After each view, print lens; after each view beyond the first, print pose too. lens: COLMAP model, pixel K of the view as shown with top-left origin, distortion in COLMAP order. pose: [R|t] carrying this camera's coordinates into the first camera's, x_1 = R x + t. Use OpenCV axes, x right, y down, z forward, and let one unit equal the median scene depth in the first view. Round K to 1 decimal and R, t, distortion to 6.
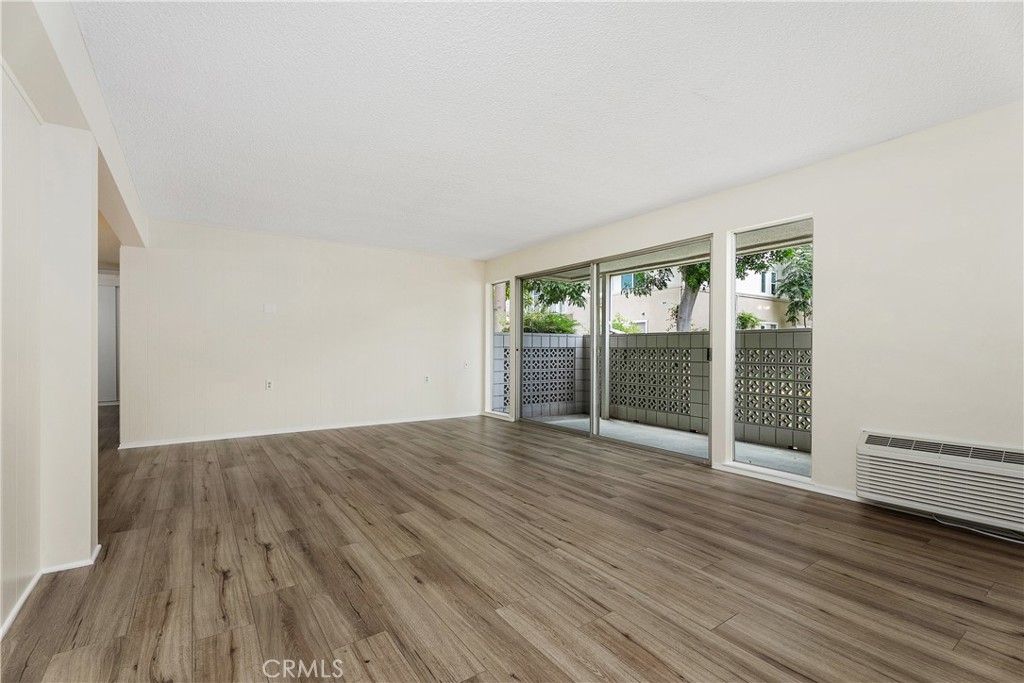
lens RADIAL K [[457.7, 0, 512.3], [0, 457.7, 354.7], [0, 0, 1]] dist [0.003616, -0.001895]
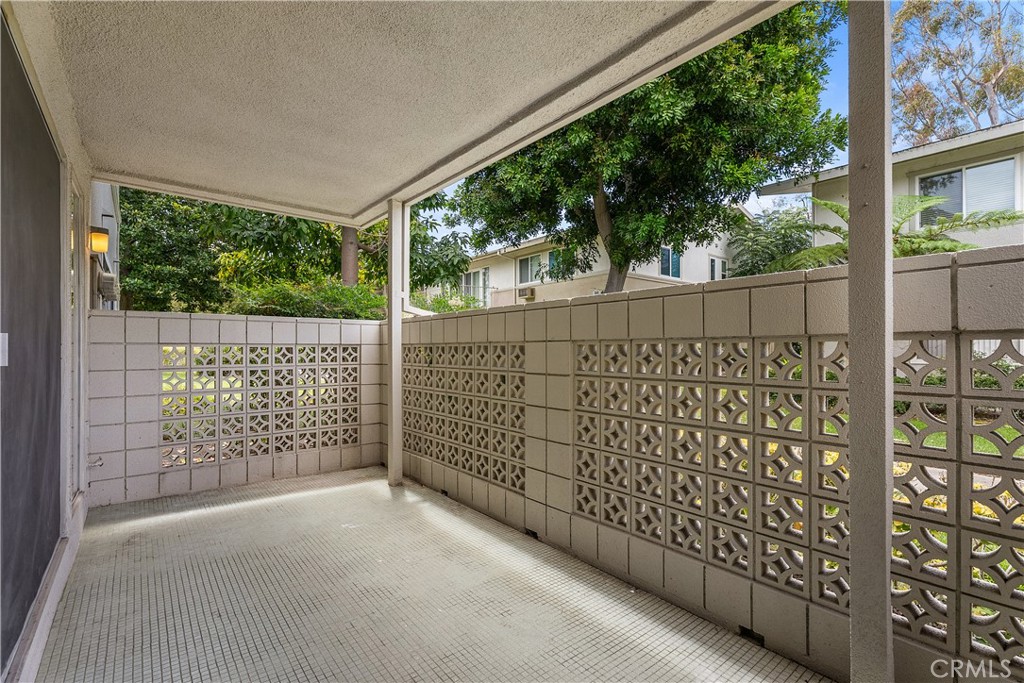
lens RADIAL K [[457.7, 0, 516.5], [0, 457.7, 349.6], [0, 0, 1]] dist [0.003616, -0.001895]
pose [[0.996342, -0.007319, 0.085139, 0.810608], [0.008516, 0.999870, -0.013711, -0.000640], [-0.085027, 0.014386, 0.996275, 1.327332]]
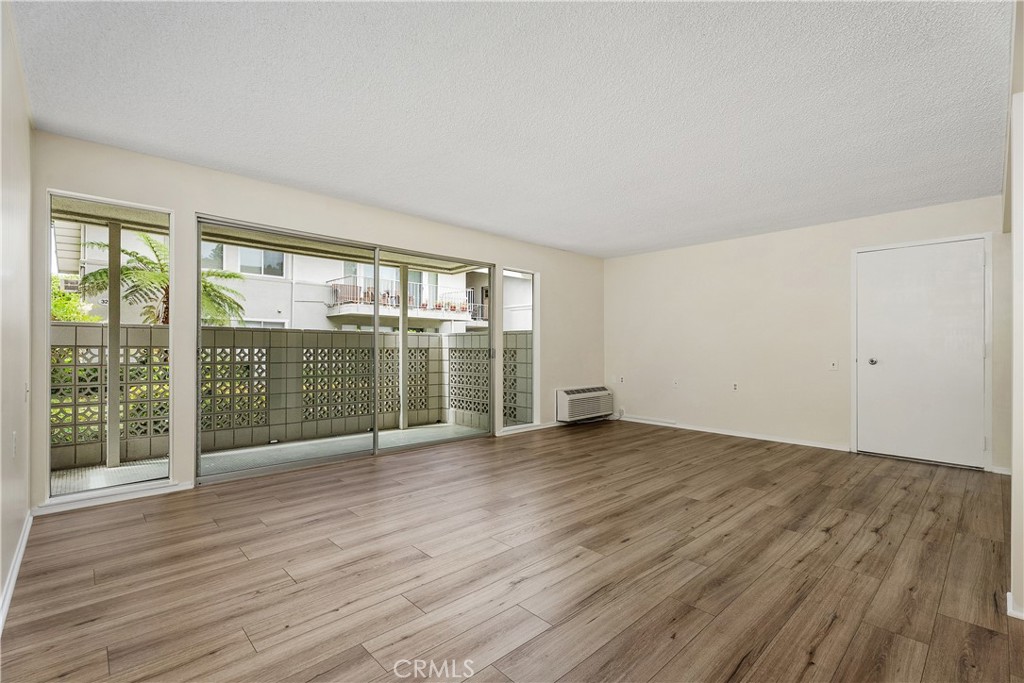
lens RADIAL K [[457.7, 0, 504.9], [0, 457.7, 346.5], [0, 0, 1]] dist [0.003616, -0.001895]
pose [[-0.140739, -0.000473, 0.990047, -1.265161], [0.006490, 0.999978, 0.001400, -0.031457], [-0.990025, 0.006622, -0.140733, 1.595581]]
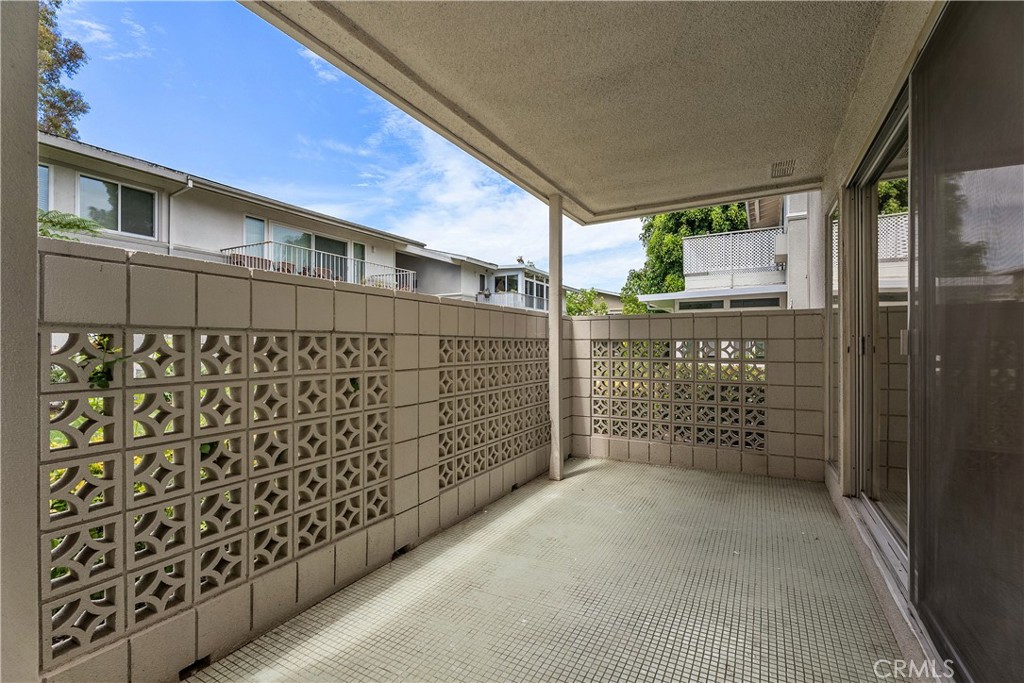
lens RADIAL K [[457.7, 0, 505.8], [0, 457.7, 338.9], [0, 0, 1]] dist [0.003616, -0.001895]
pose [[-0.431081, 0.003893, 0.902305, 0.029165], [0.006737, 0.999977, -0.001095, -0.020842], [-0.902288, 0.005606, -0.431097, 2.539832]]
